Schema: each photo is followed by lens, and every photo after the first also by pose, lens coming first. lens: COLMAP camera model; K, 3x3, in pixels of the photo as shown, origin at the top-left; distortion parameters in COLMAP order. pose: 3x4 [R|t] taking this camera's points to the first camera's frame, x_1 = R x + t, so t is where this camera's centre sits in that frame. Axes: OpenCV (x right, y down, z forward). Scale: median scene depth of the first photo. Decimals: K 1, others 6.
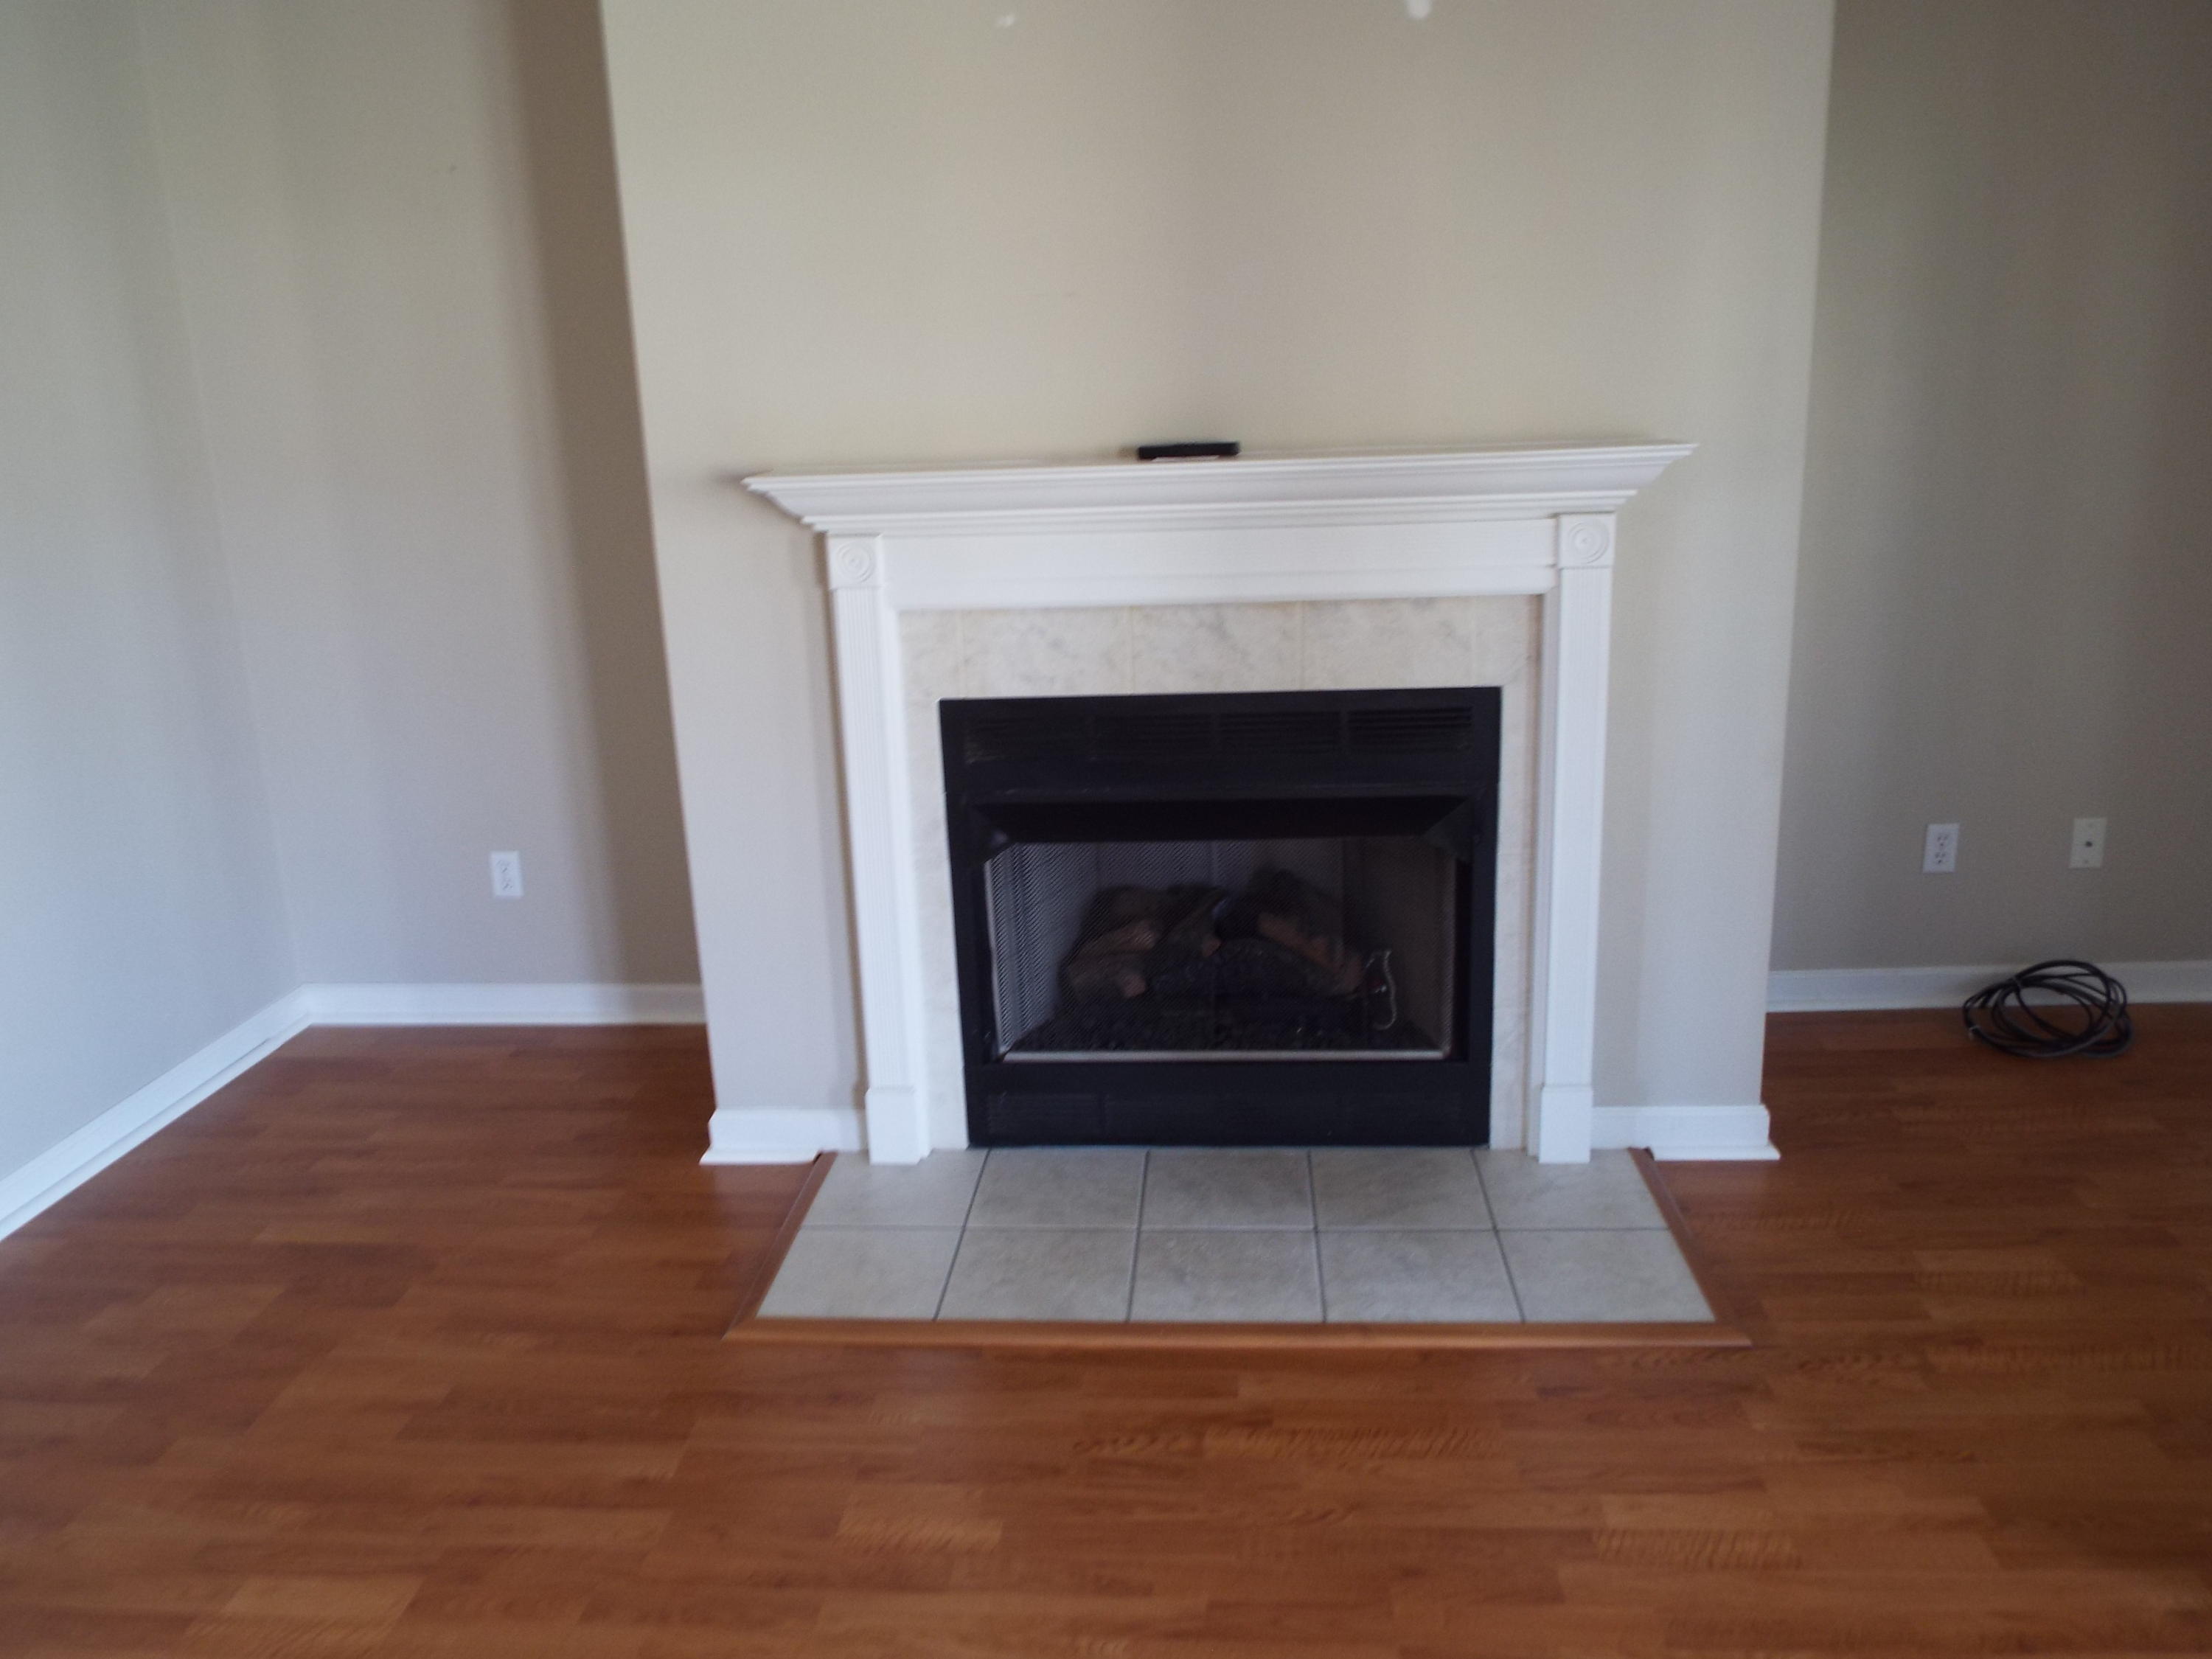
lens RADIAL K [[1598.8, 0, 1065.6], [0, 1598.8, 827.0], [0, 0, 1]] dist [-0.030247, 0.008285]
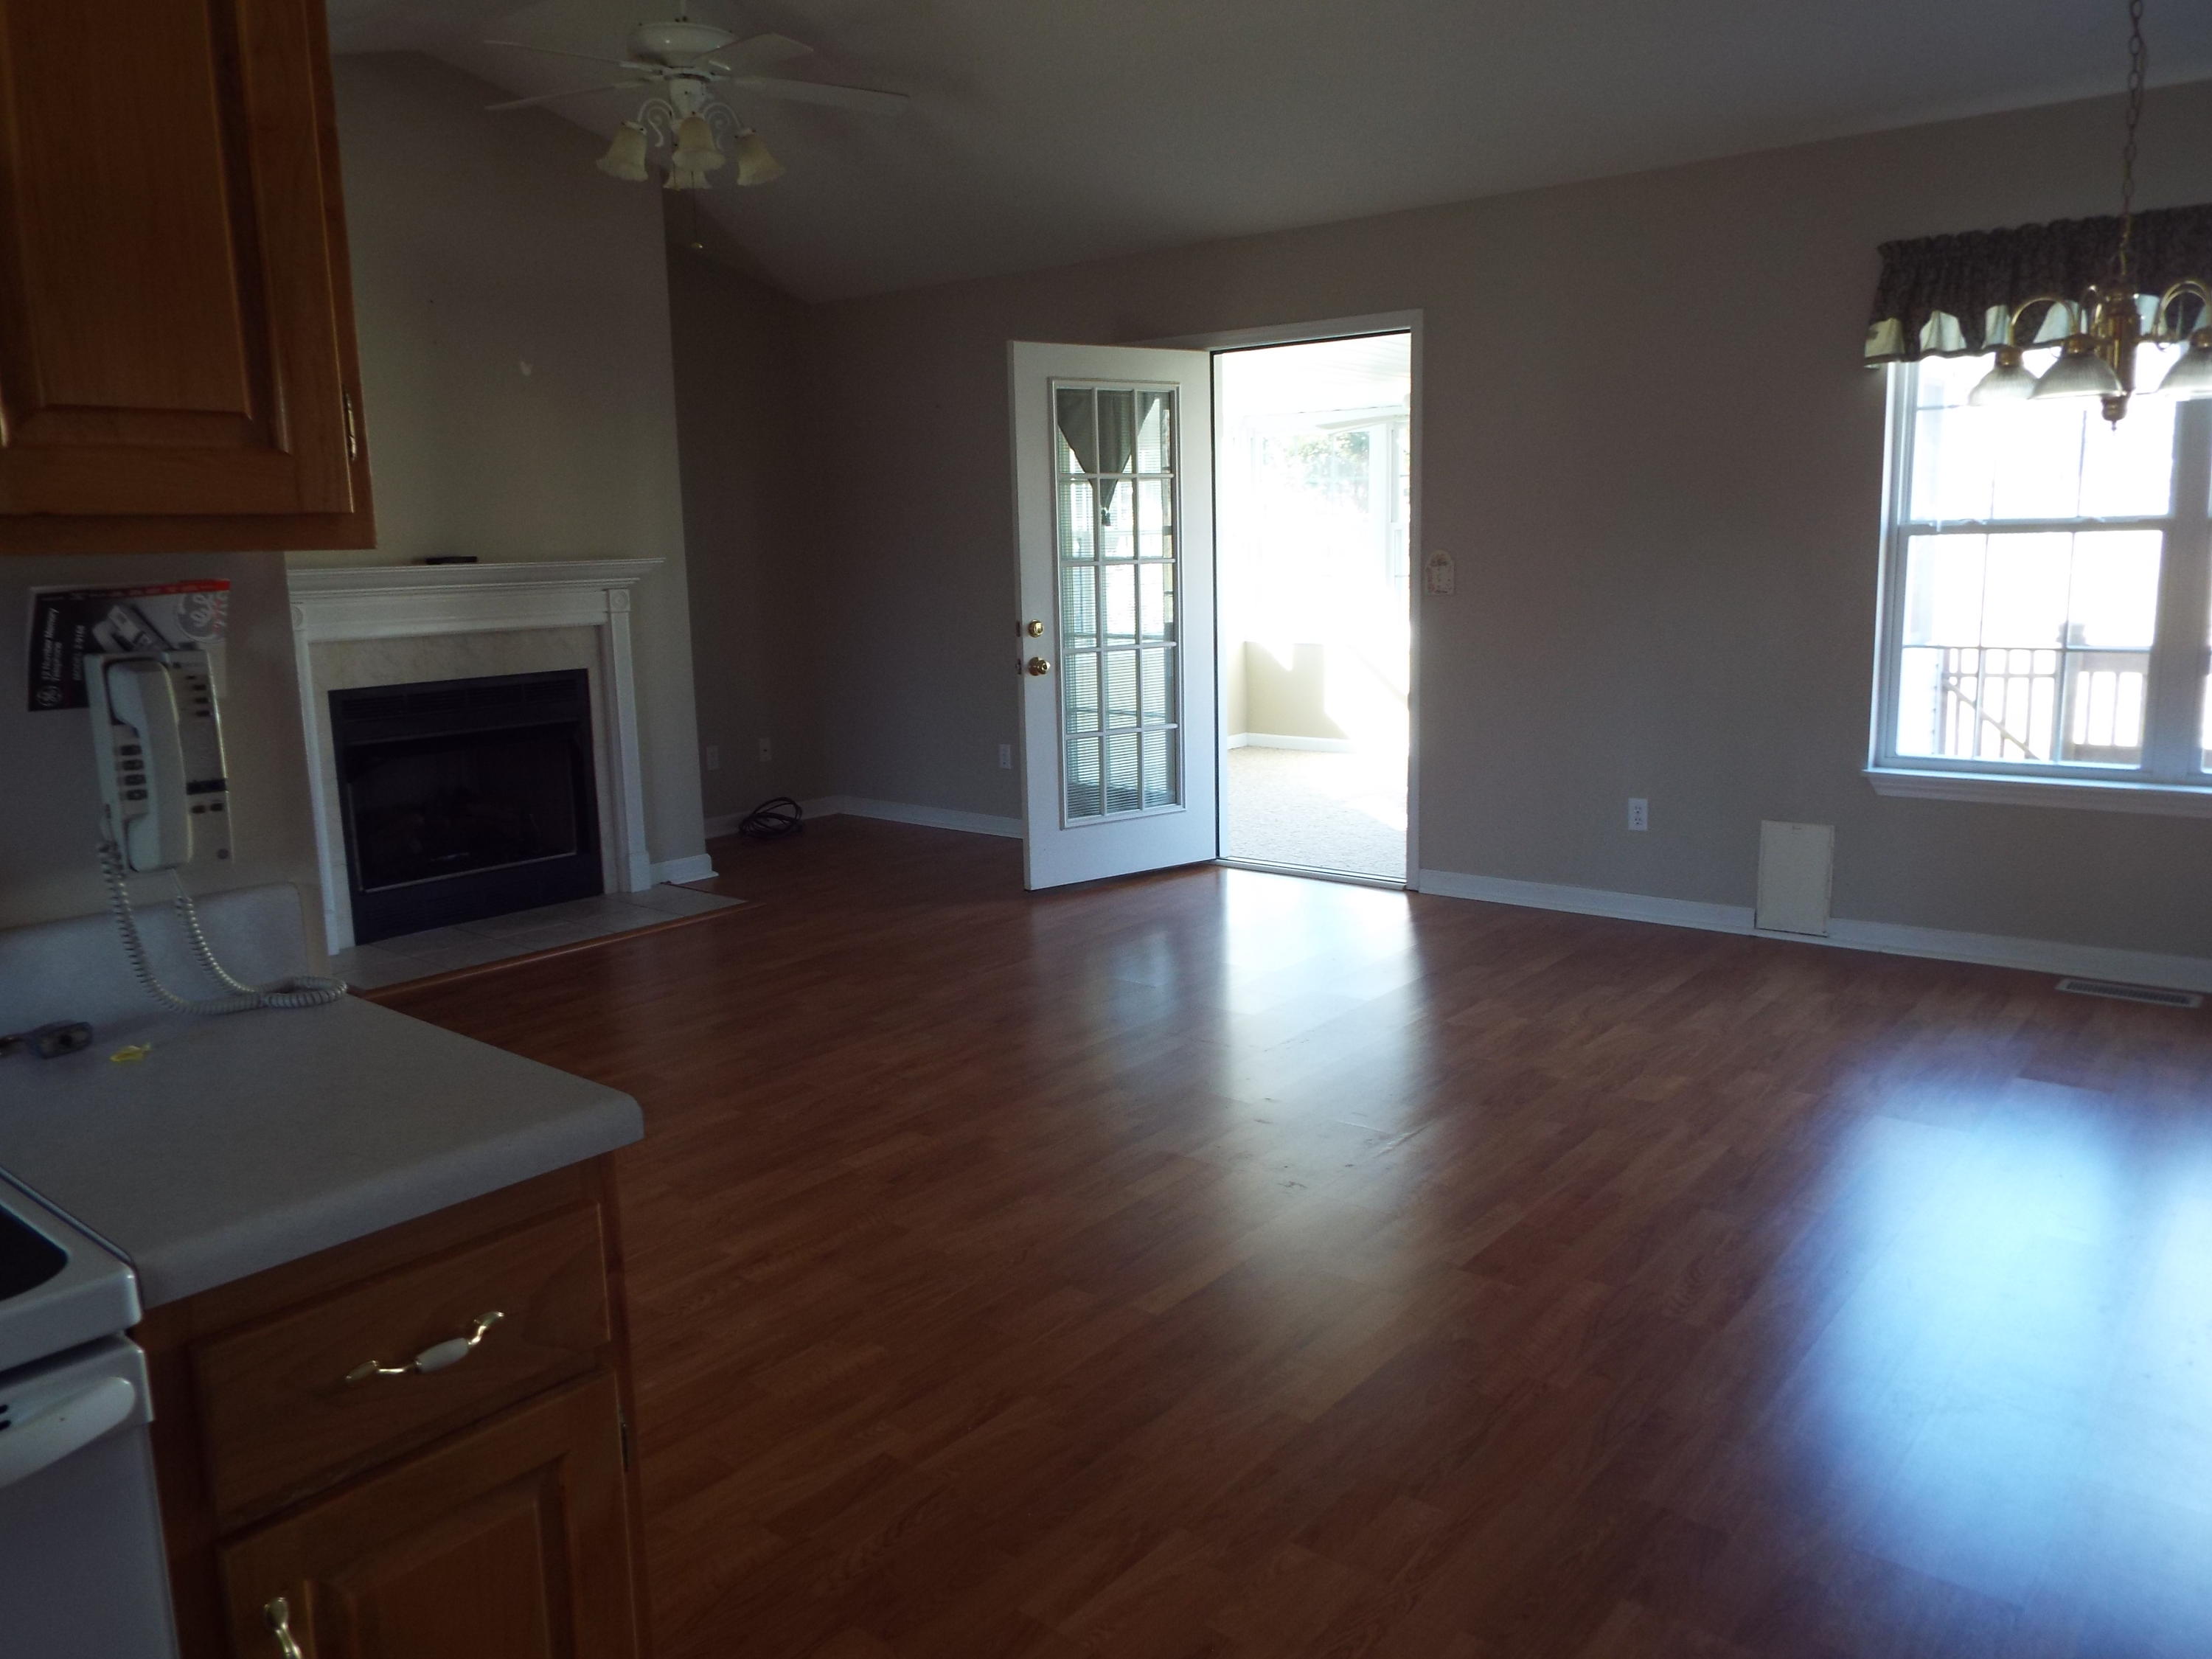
lens RADIAL K [[1621.8, 0, 1112.5], [0, 1621.8, 823.5], [0, 0, 1]] dist [-0.023641, 0.029796]
pose [[0.571349, -0.116088, 0.812456, -1.135102], [0.207922, 0.978124, -0.006459, 0.282229], [-0.793933, 0.172618, 0.582987, -0.823386]]
